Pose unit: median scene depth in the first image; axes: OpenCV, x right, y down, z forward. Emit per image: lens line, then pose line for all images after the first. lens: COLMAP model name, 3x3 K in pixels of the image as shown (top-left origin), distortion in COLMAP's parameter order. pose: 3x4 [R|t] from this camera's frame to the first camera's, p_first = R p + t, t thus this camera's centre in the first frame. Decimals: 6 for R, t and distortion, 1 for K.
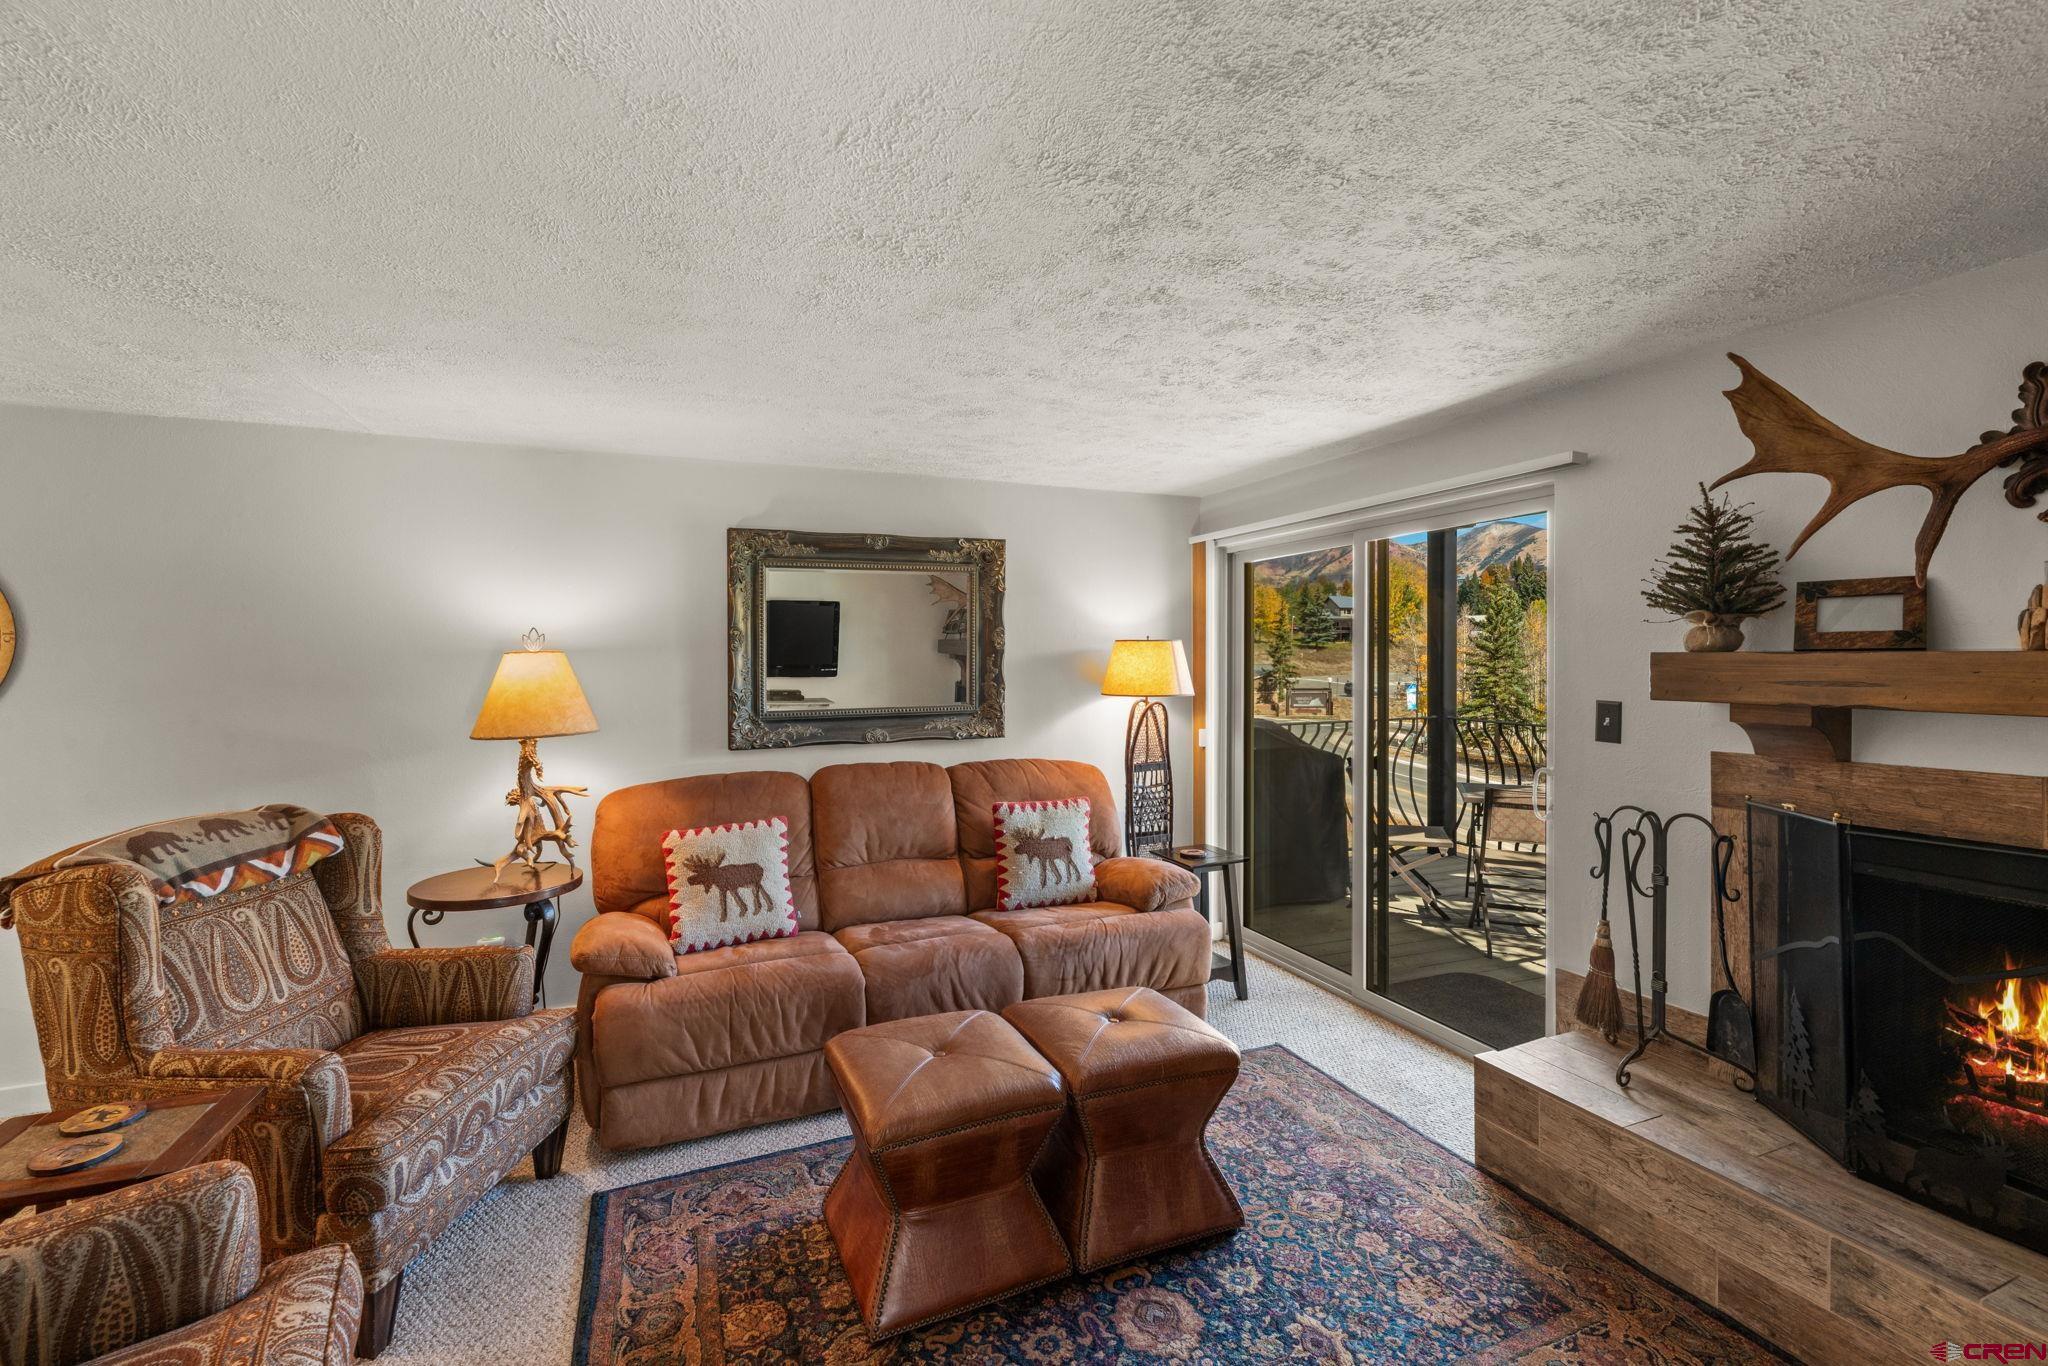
lens RADIAL K [[869.0, 0, 1001.9], [0, 869.0, 661.4], [0, 0, 1]] dist [0.002113, -0.000330]
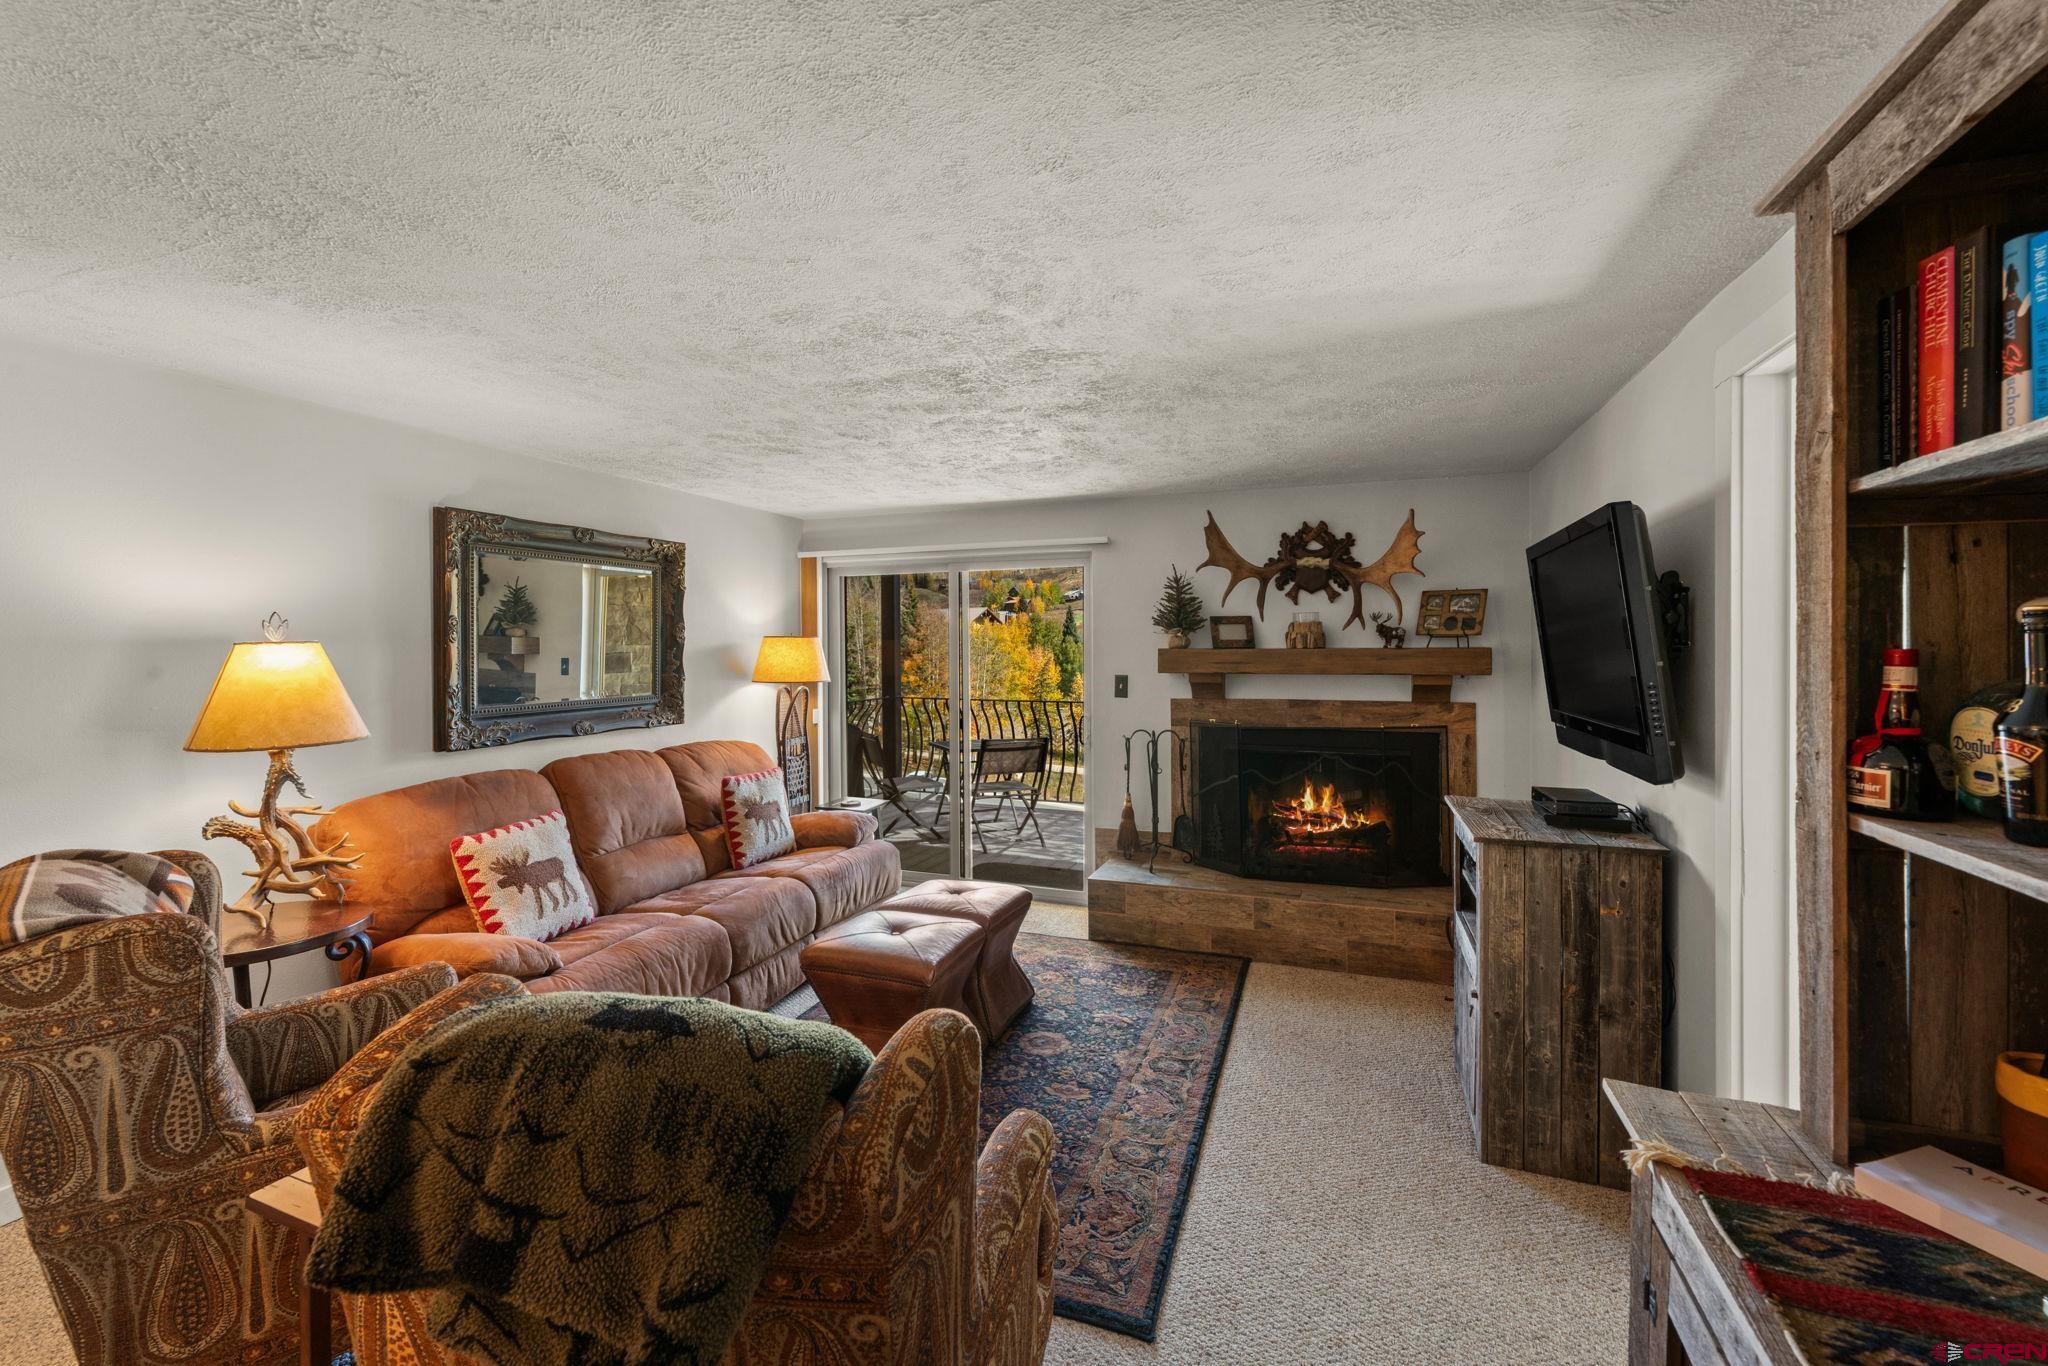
lens RADIAL K [[837.5, 0, 1042.5], [0, 837.5, 649.6], [0, 0, 1]] dist [0.001239, -0.000272]
pose [[0.671349, 0.003904, 0.741131, -0.805481], [0.002577, 0.999968, -0.007602, 0.005035], [-0.741137, 0.007014, 0.671317, -0.072762]]
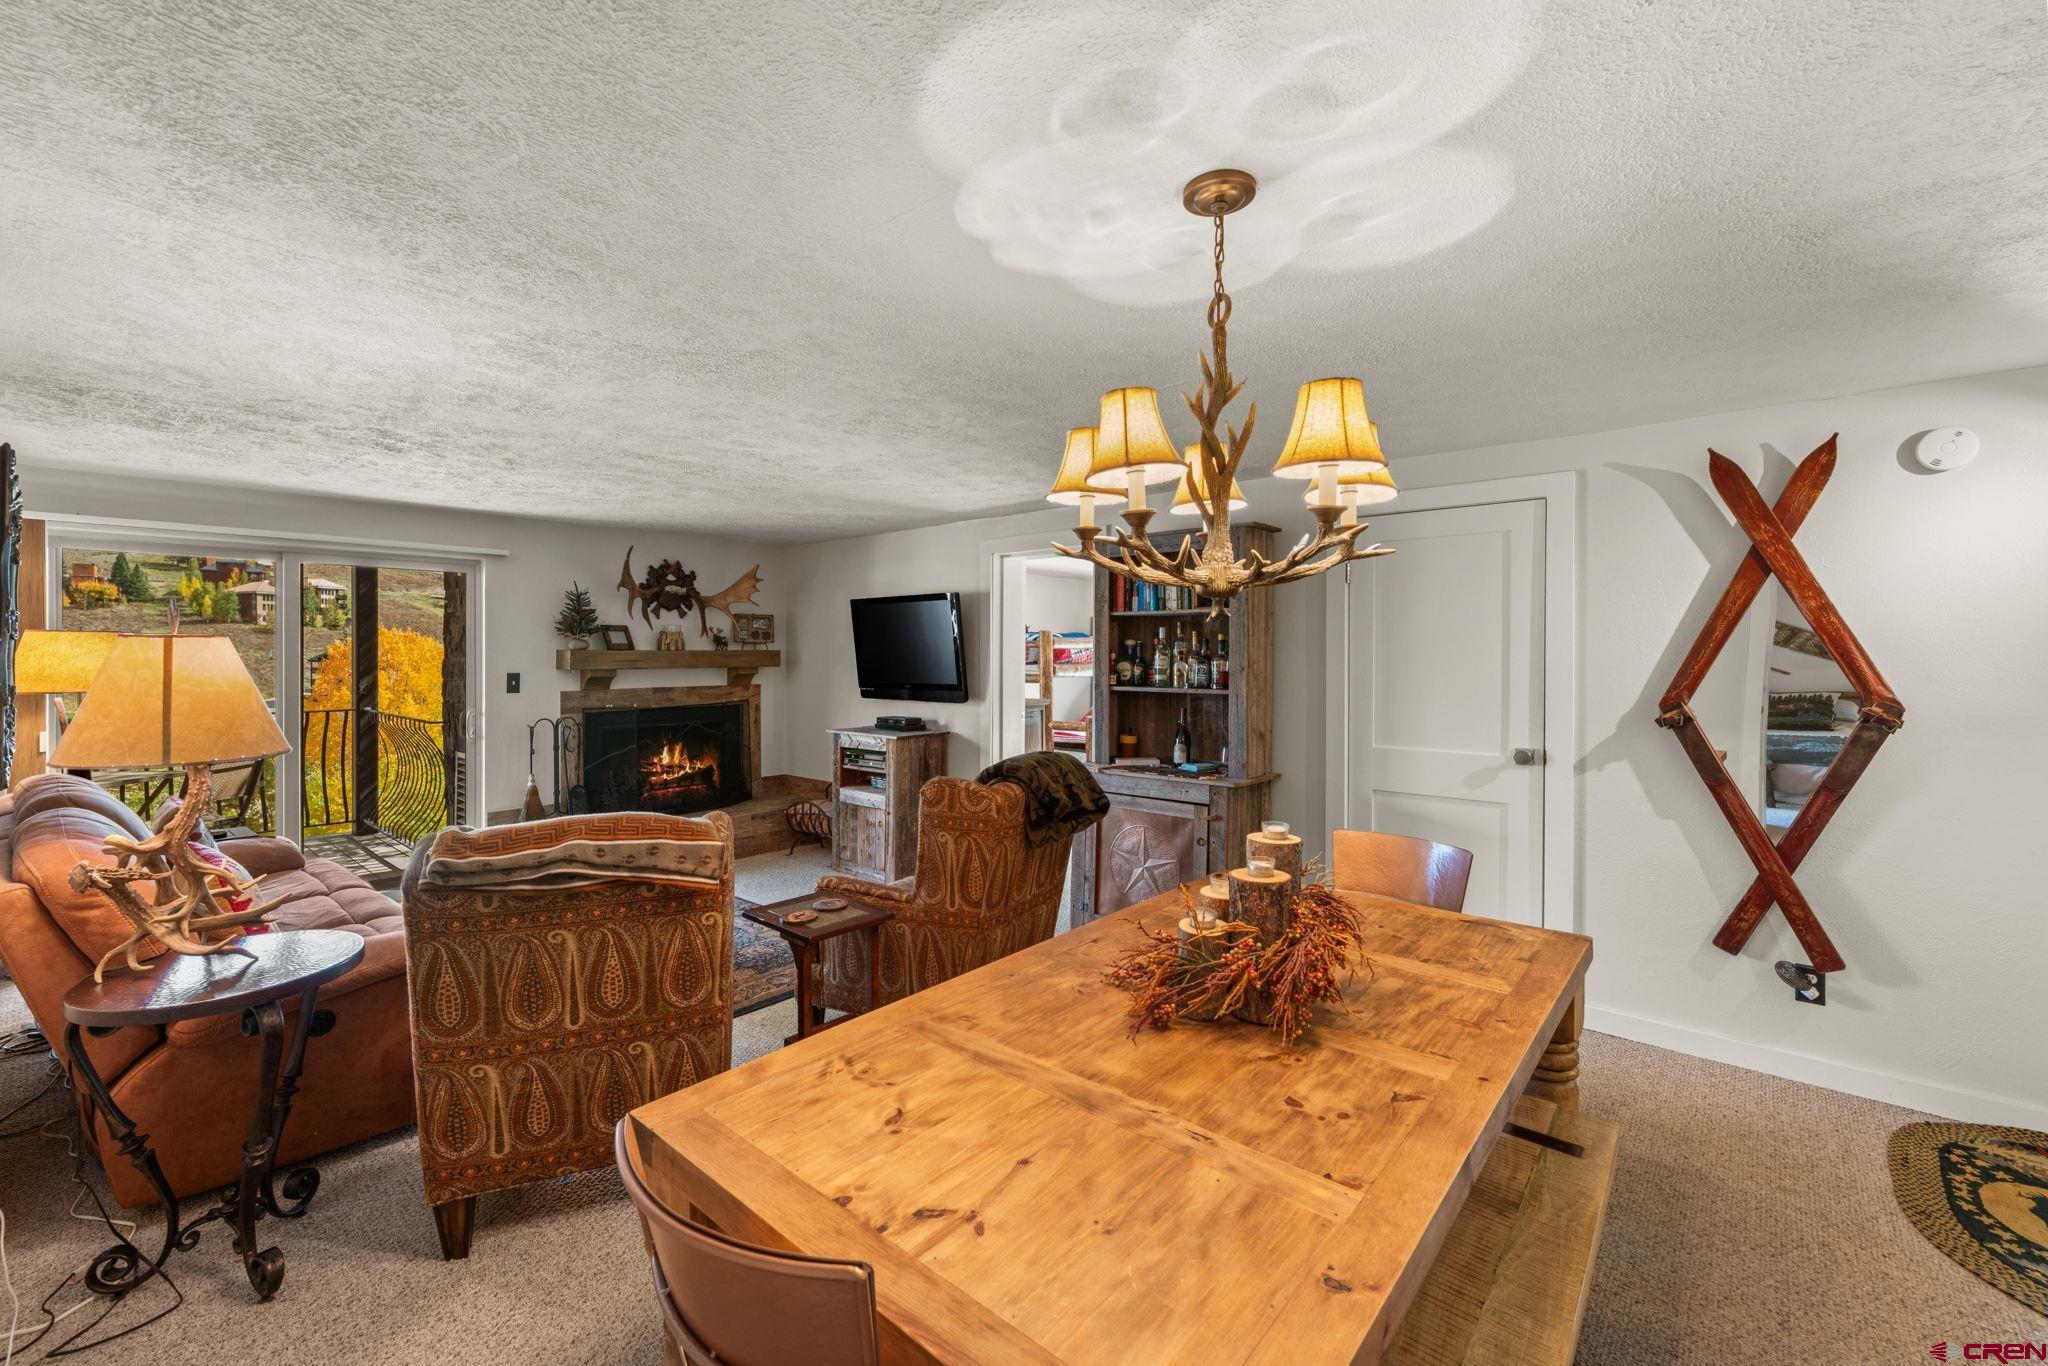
lens RADIAL K [[842.7, 0, 1010.5], [0, 842.7, 656.1], [0, 0, 1]] dist [-0.001106, -0.000499]
pose [[-0.459195, 0.003099, 0.888330, -1.811681], [0.008379, 0.999965, 0.000843, 0.013967], [-0.888296, 0.007831, -0.459205, 0.962319]]
